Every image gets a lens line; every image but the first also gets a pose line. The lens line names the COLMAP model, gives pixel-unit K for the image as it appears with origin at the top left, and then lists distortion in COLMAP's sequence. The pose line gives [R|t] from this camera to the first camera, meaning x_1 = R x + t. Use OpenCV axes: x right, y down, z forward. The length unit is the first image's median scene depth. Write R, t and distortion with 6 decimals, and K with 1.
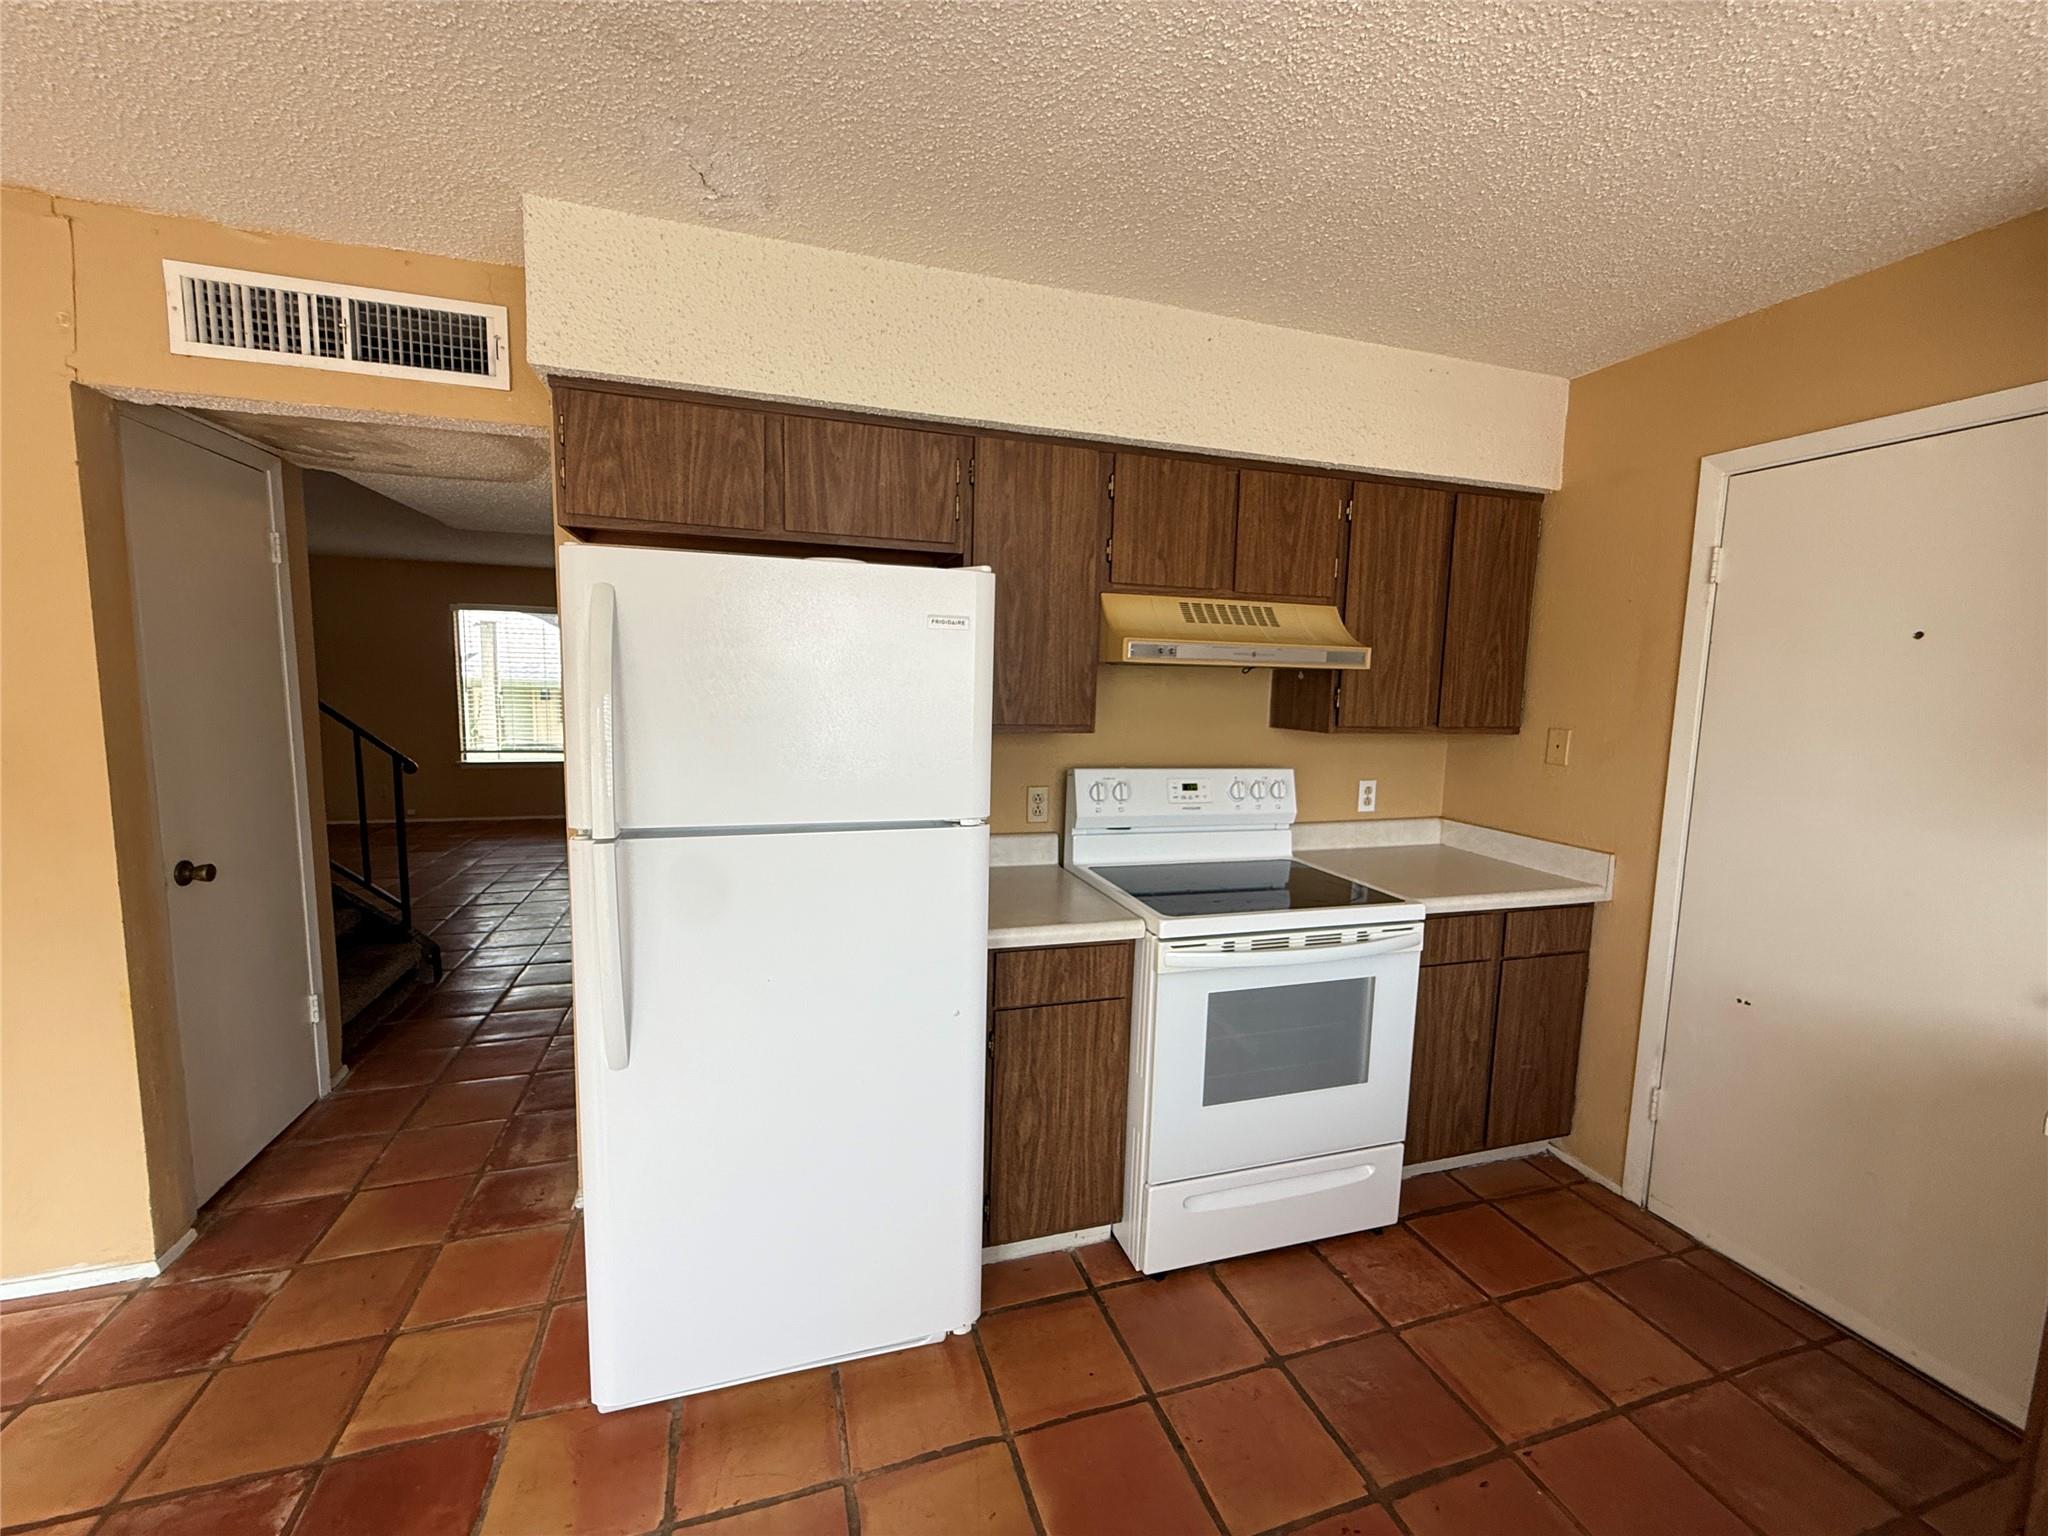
lens RADIAL K [[816.5, 0, 1015.4], [0, 816.5, 771.0], [0, 0, 1]] dist [-0.000104, 0.000295]
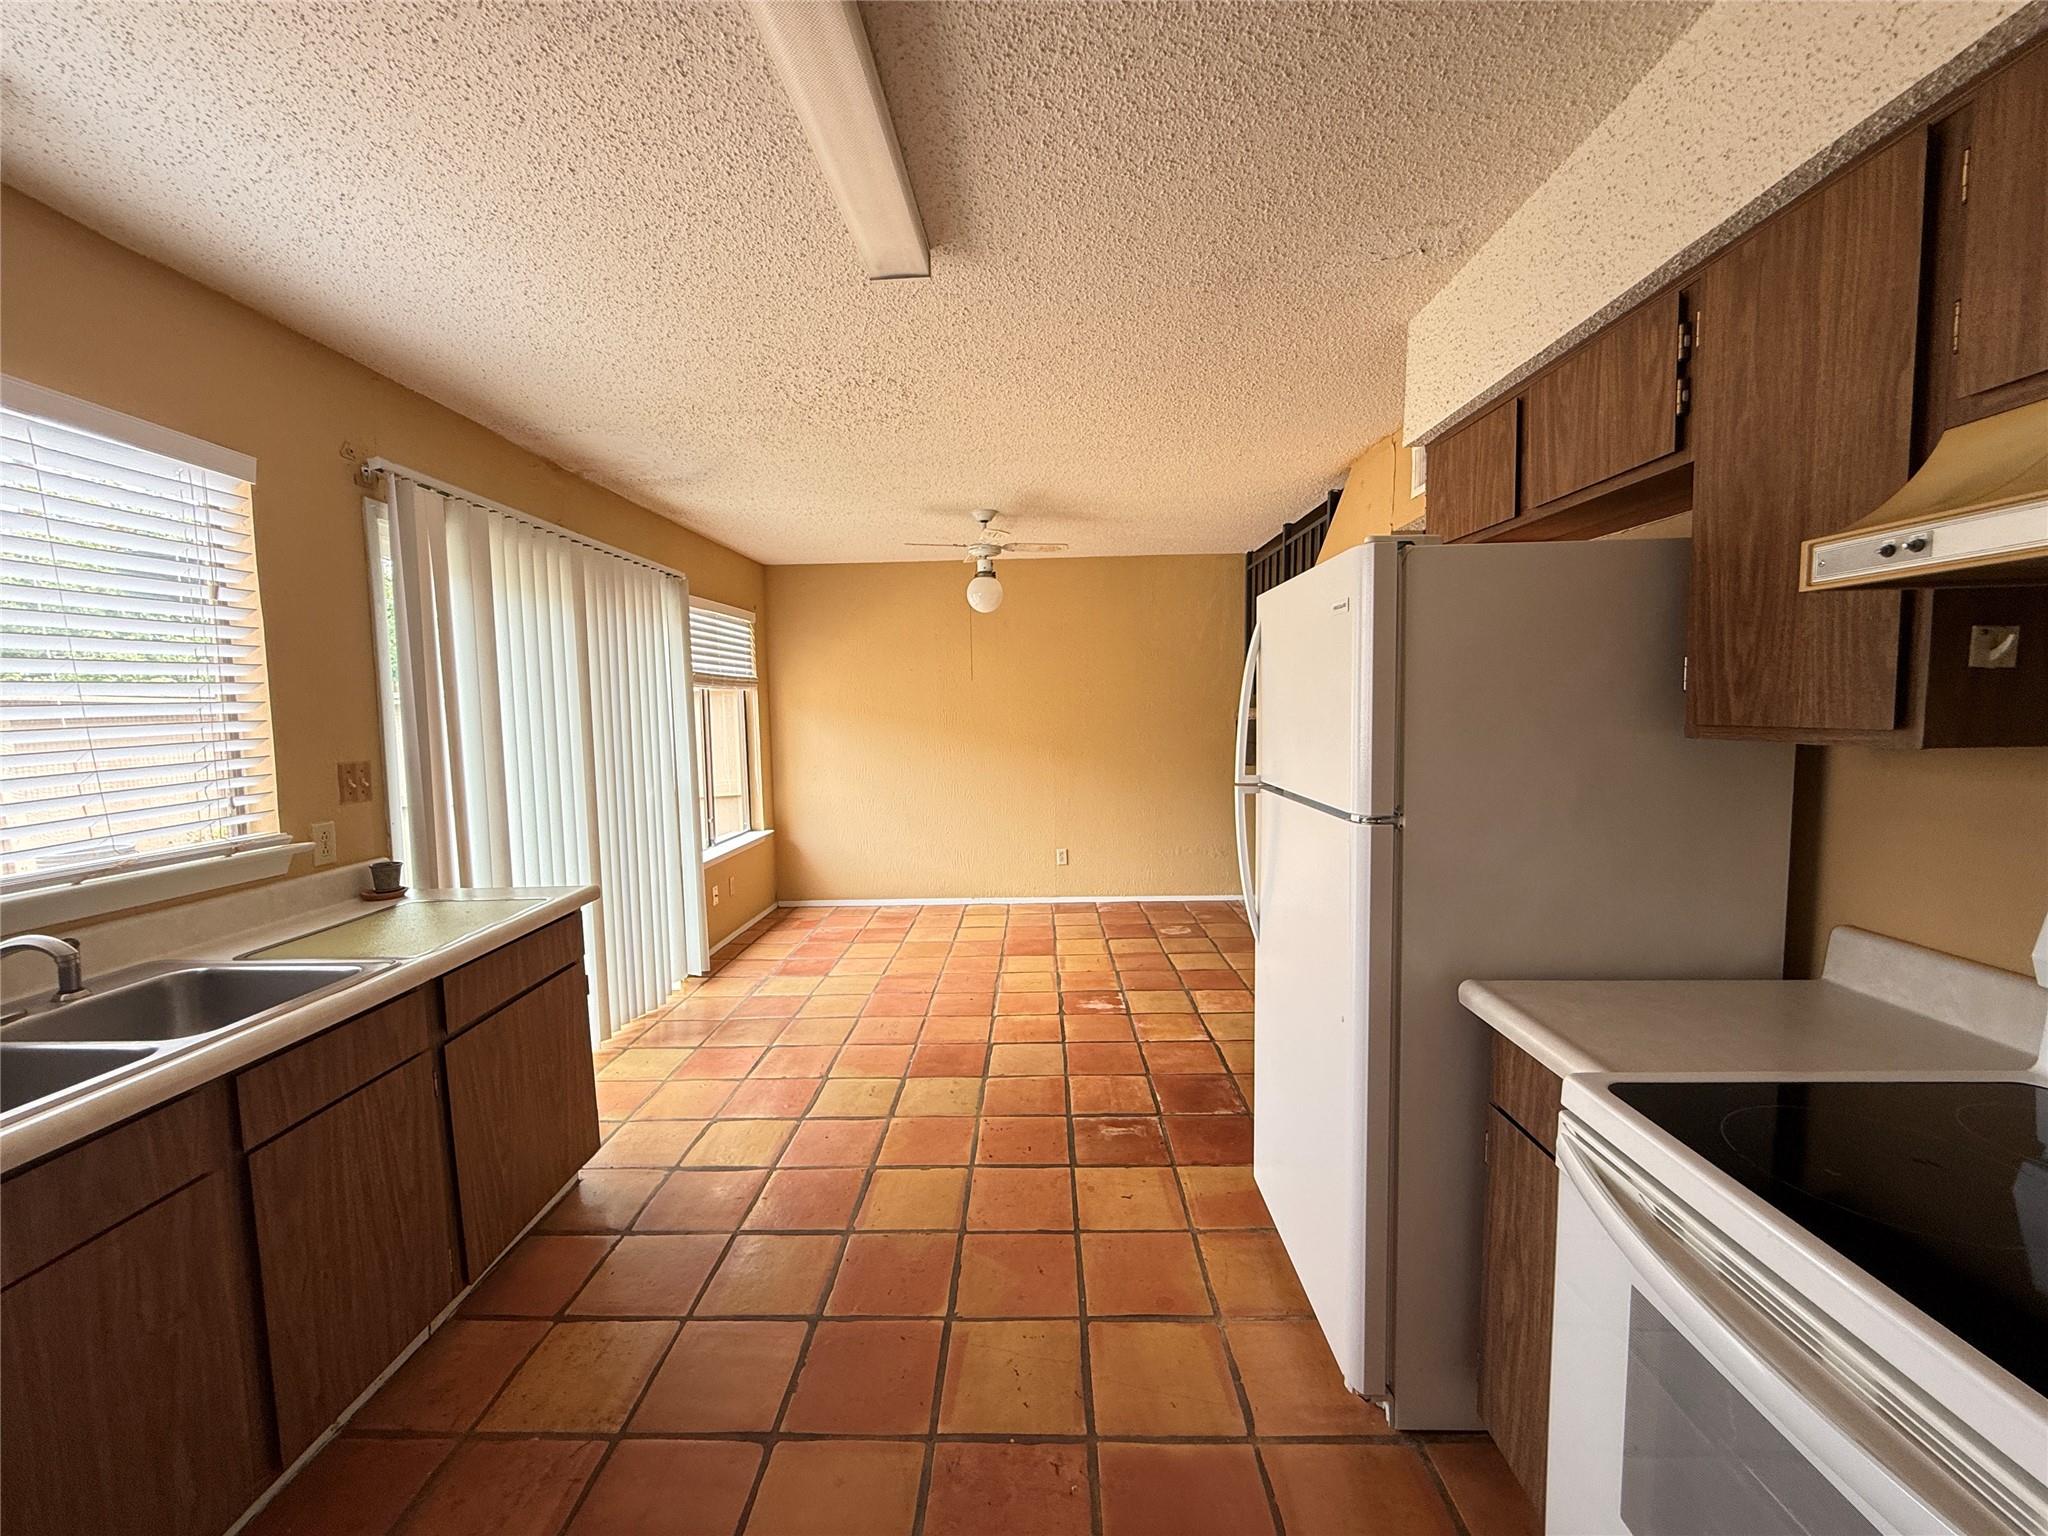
lens RADIAL K [[821.0, 0, 1024.0], [0, 821.0, 768.0], [0, 0, 1]] dist [-0.001155, 0.000110]
pose [[-0.325934, 0.054215, -0.943837, 0.799594], [-0.094158, 0.991529, 0.089470, -0.035274], [0.940692, 0.118031, -0.318068, 0.797250]]
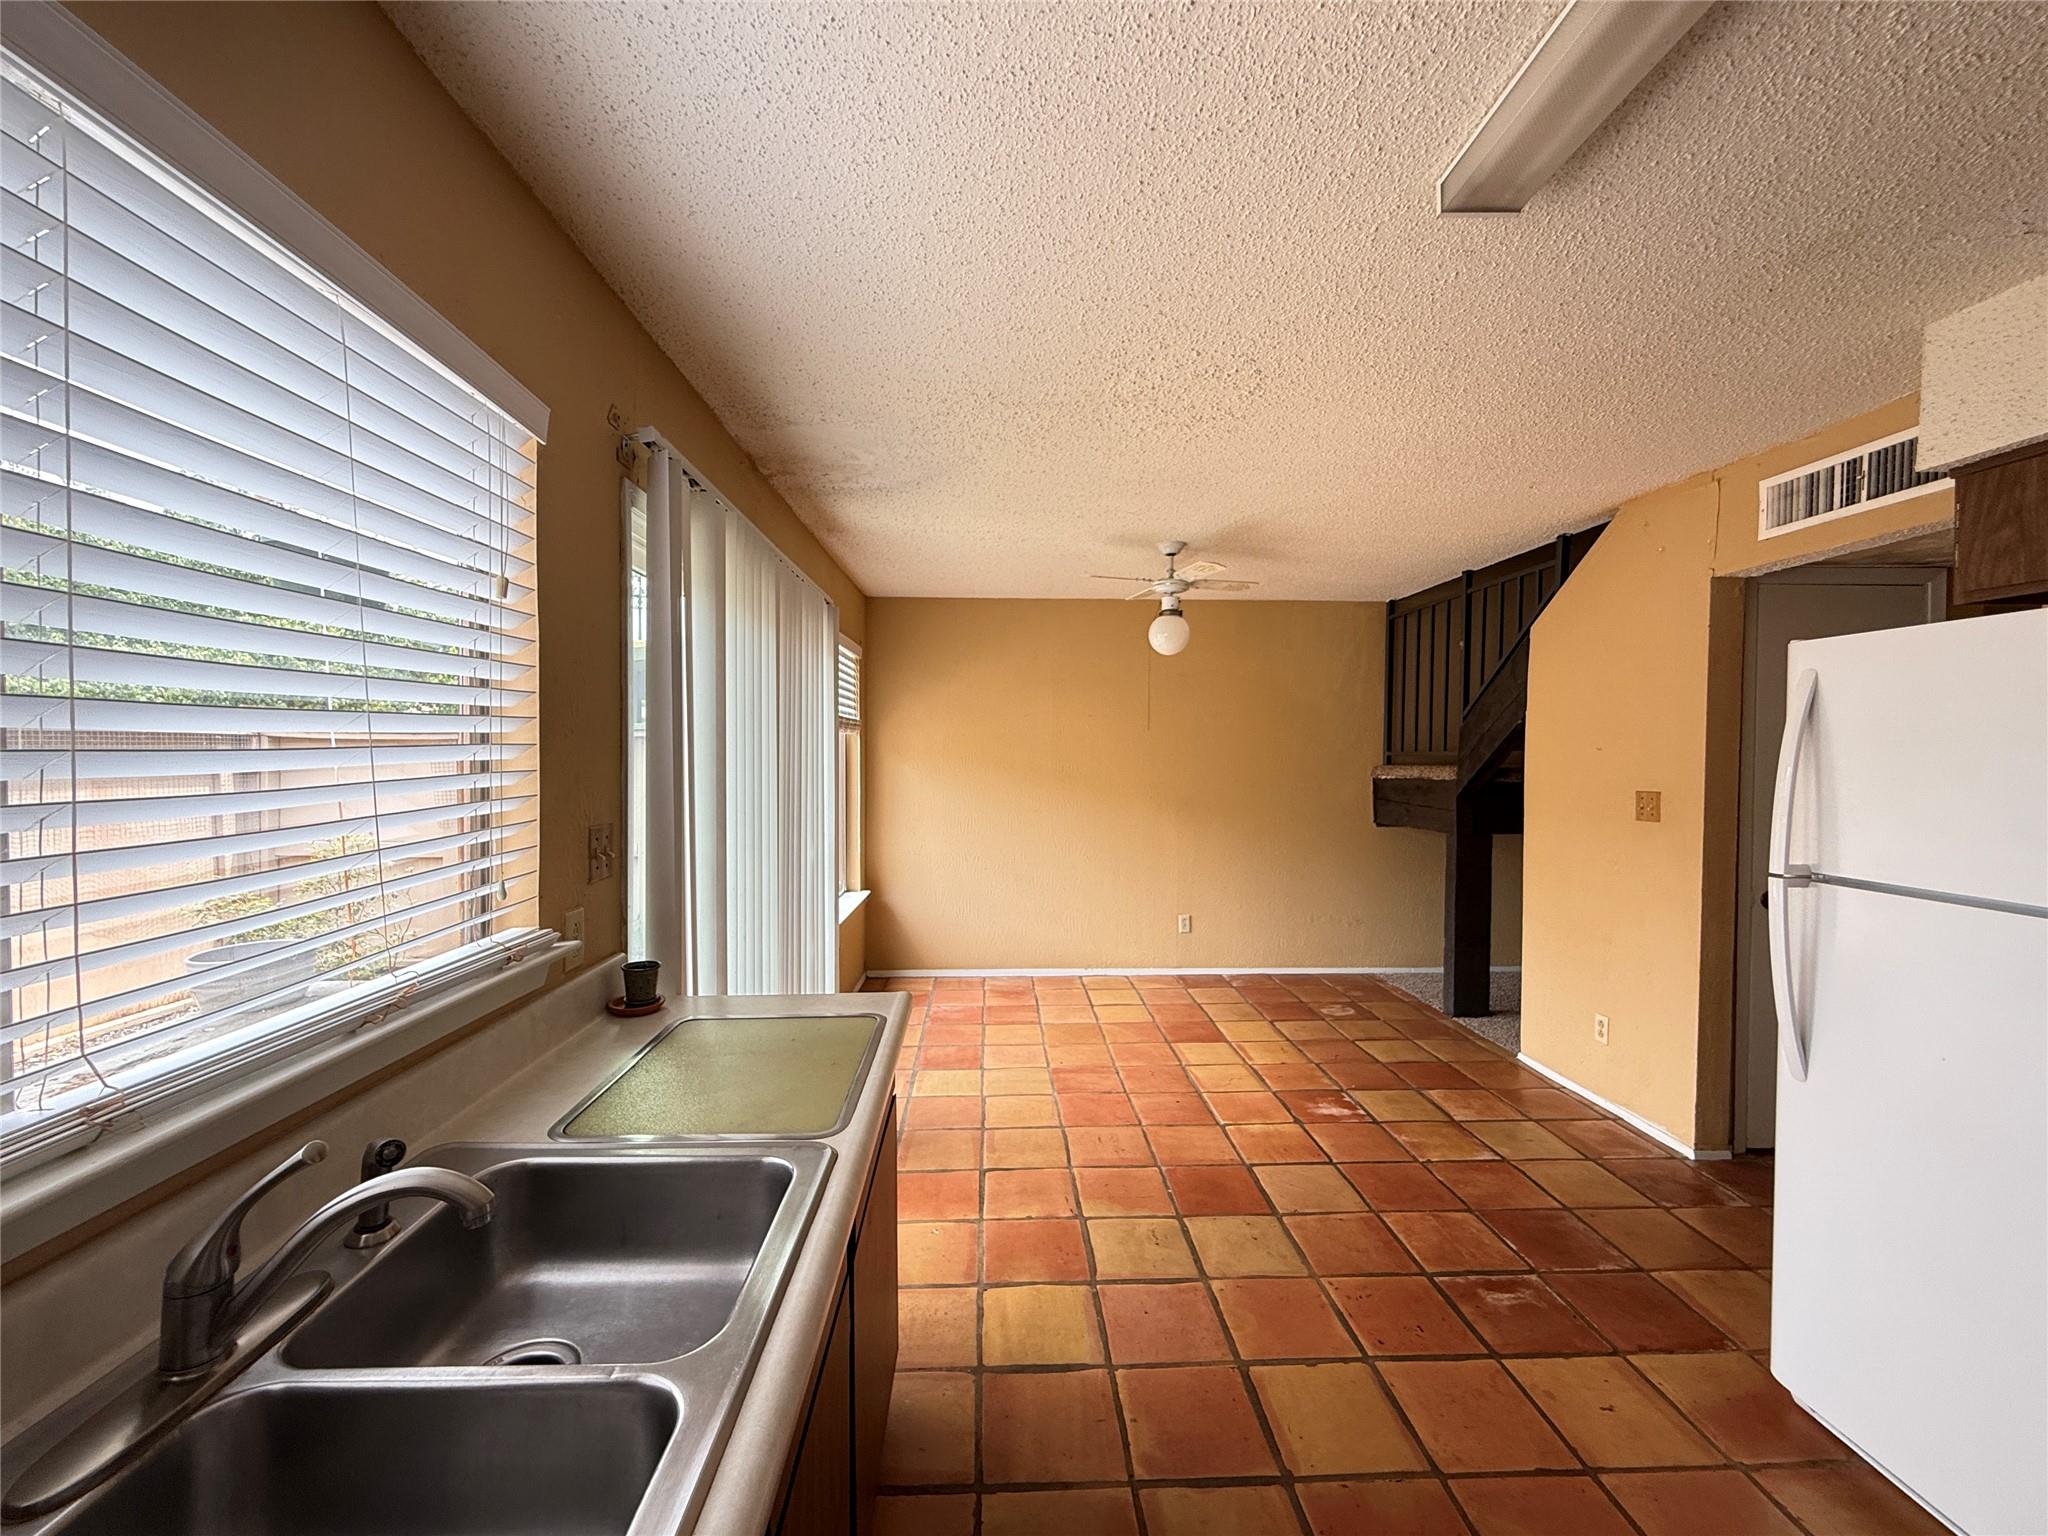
lens RADIAL K [[821.0, 0, 1024.0], [0, 821.0, 768.0], [0, 0, 1]] dist [-0.001155, 0.000110]
pose [[-0.267517, -0.005359, -0.963538, 0.720798], [-0.117558, 0.992696, 0.027118, 0.016152], [0.956355, 0.120526, -0.266193, 0.155136]]
